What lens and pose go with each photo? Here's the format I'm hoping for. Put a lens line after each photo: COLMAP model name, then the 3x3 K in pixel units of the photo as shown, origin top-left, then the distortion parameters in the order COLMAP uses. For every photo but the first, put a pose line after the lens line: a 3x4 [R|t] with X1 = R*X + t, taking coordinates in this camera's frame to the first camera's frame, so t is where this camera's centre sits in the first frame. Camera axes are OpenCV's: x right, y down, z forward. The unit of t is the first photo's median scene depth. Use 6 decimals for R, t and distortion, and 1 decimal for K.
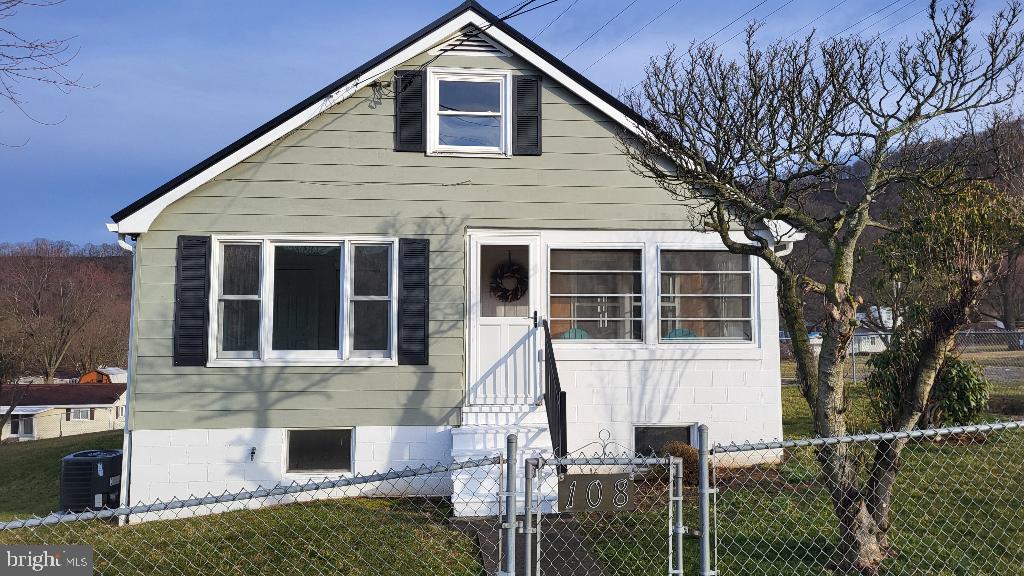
lens RADIAL K [[789.8, 0, 513.1], [0, 789.8, 288.9], [0, 0, 1]] dist [0.045015, -0.001416]
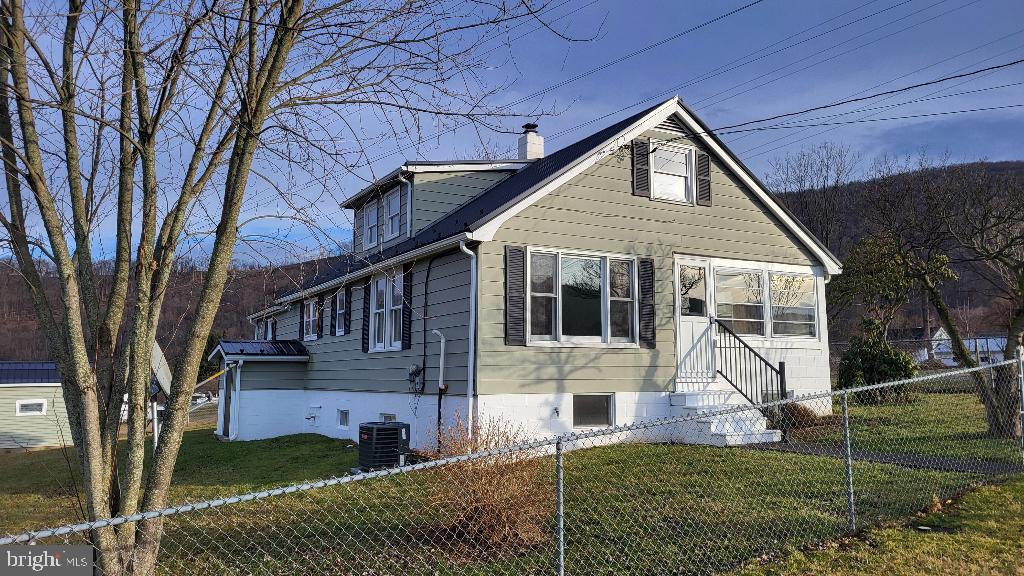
lens RADIAL K [[789.8, 0, 511.9], [0, 789.8, 284.0], [0, 0, 1]] dist [0.045015, -0.001416]
pose [[0.916522, 0.044640, 0.397486, -0.911026], [-0.024454, 0.998147, -0.055713, 0.066903], [-0.399237, 0.041342, 0.915915, -0.191267]]
